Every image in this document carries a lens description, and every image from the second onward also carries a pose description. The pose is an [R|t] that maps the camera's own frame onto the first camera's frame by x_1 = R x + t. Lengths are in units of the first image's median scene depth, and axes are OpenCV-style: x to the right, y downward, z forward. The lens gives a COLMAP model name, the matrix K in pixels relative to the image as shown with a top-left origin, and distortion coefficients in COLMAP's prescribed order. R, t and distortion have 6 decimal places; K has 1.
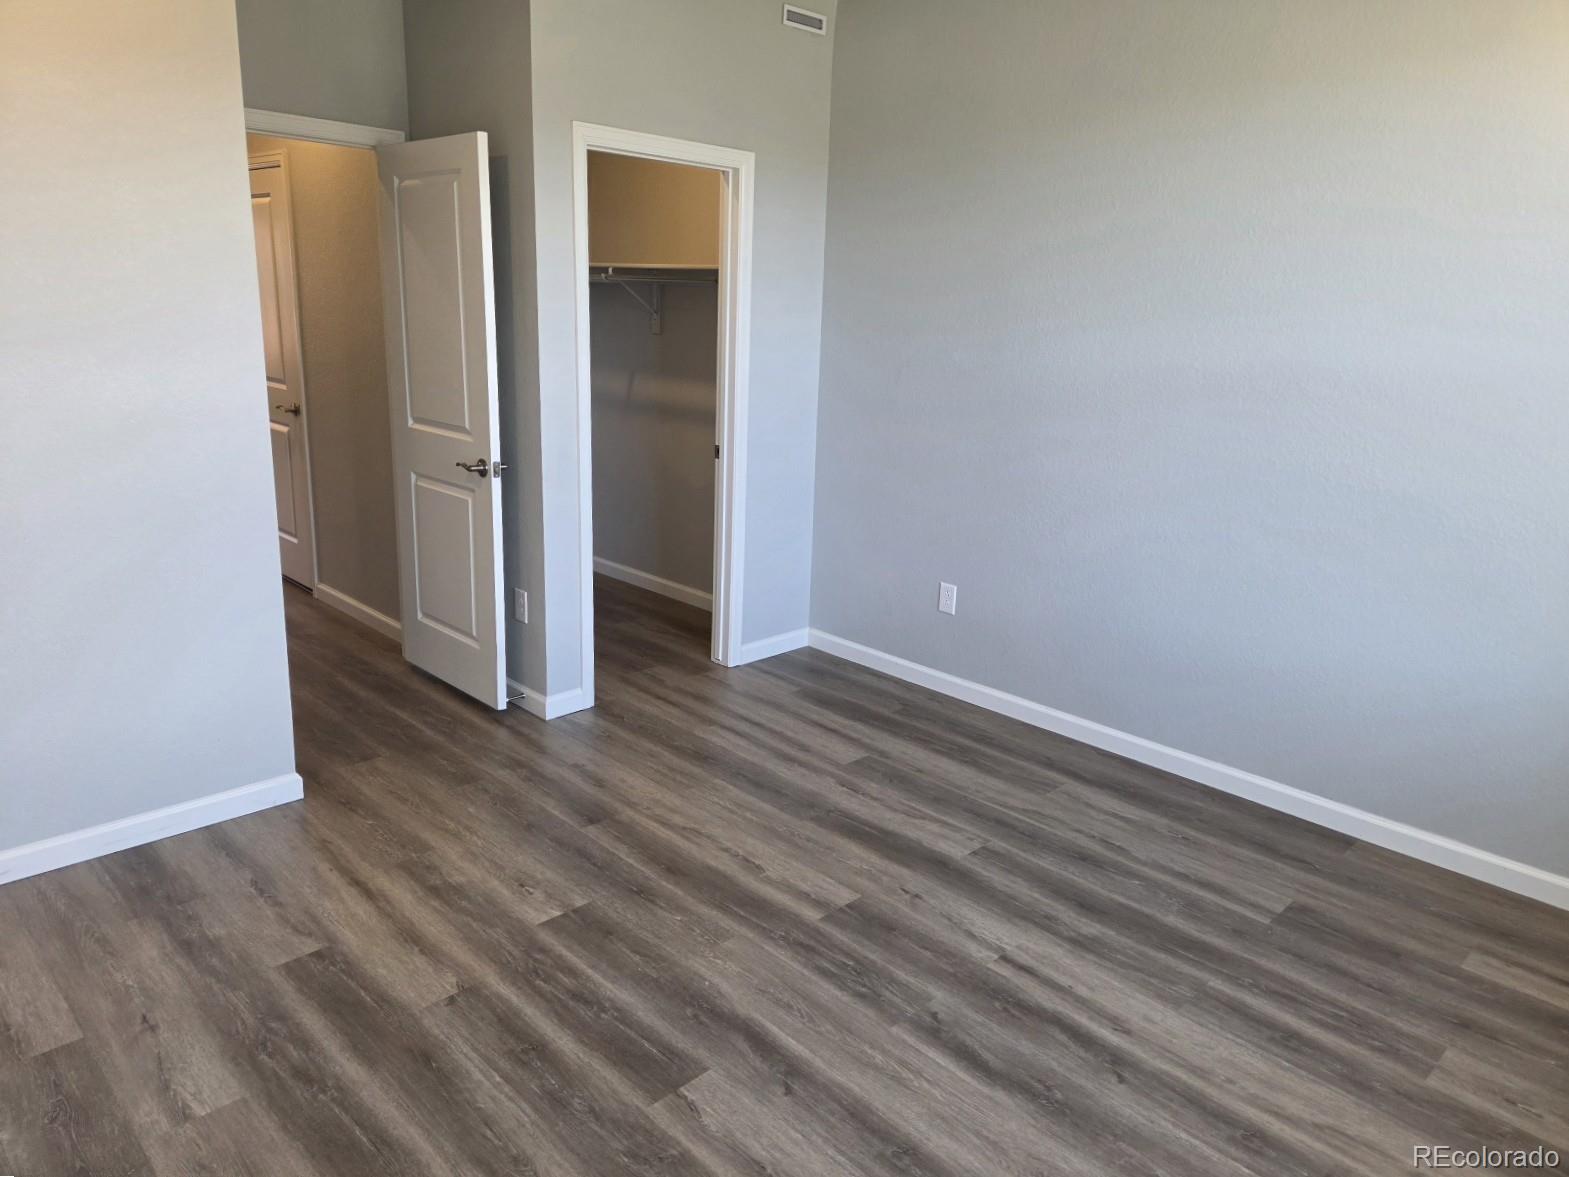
lens RADIAL K [[1060.6, 0, 784.5], [0, 1060.6, 588.5], [0, 0, 1]] dist [0.073241, -0.089986]
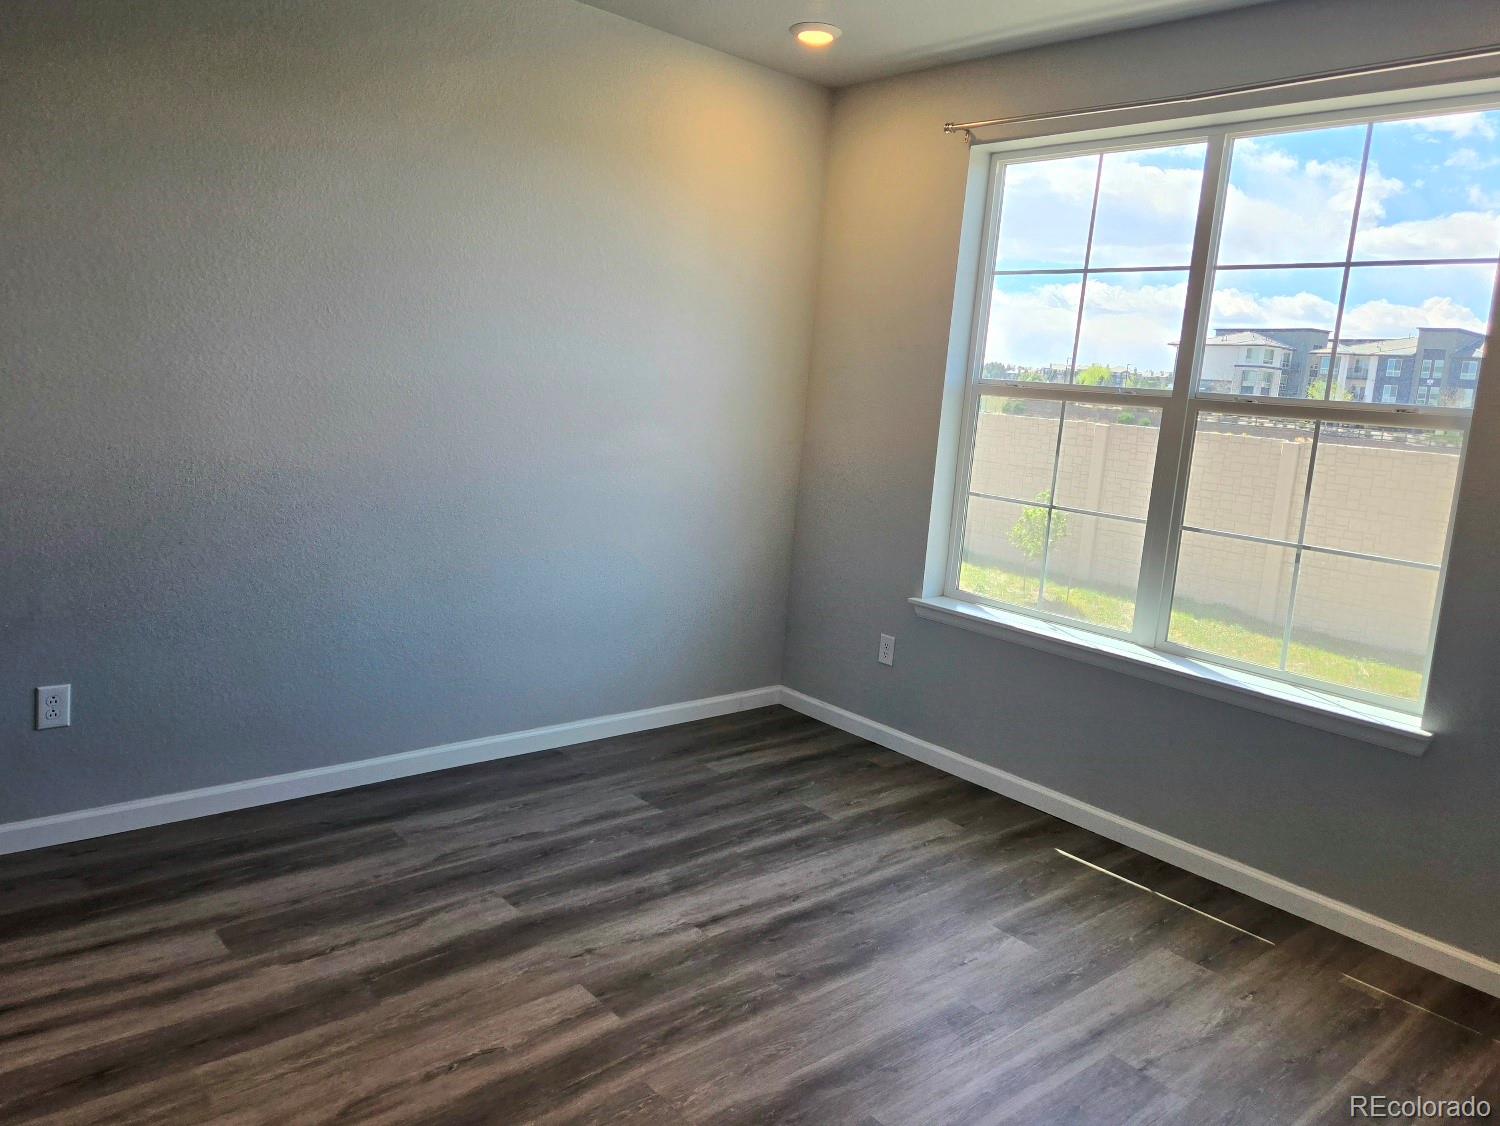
lens RADIAL K [[1075.2, 0, 750.0], [0, 1075.2, 563.0], [0, 0, 1]] dist [0.006189, 0.001434]
pose [[0.060600, -0.202179, 0.977472, -0.717791], [0.190672, 0.963584, 0.187485, -0.188017], [-0.979781, 0.175015, 0.096944, 0.709770]]
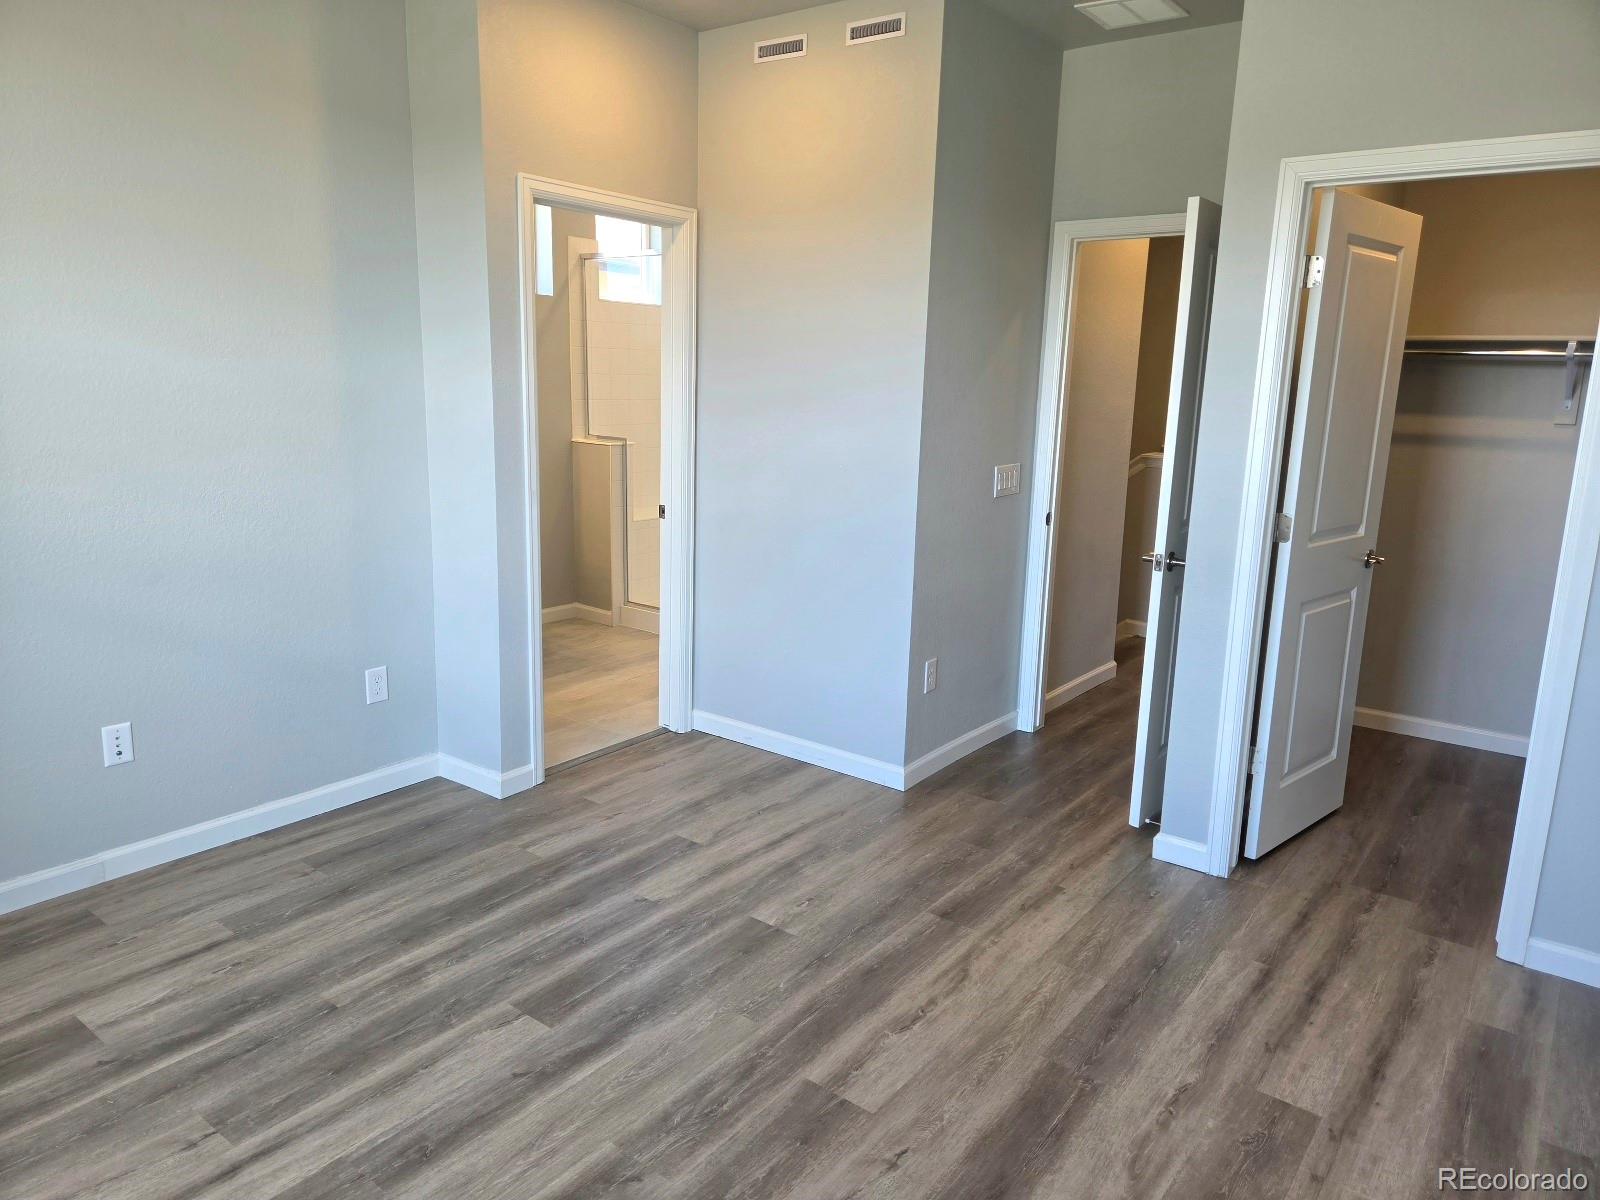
lens RADIAL K [[1077.1, 0, 800.0], [0, 1077.1, 600.0], [0, 0, 1]] dist [0.027736, -0.001586]
pose [[0.140876, 0.176219, -0.974218, 0.752841], [-0.281104, 0.950652, 0.131308, -0.147636], [0.949281, 0.255359, 0.183460, 0.710762]]
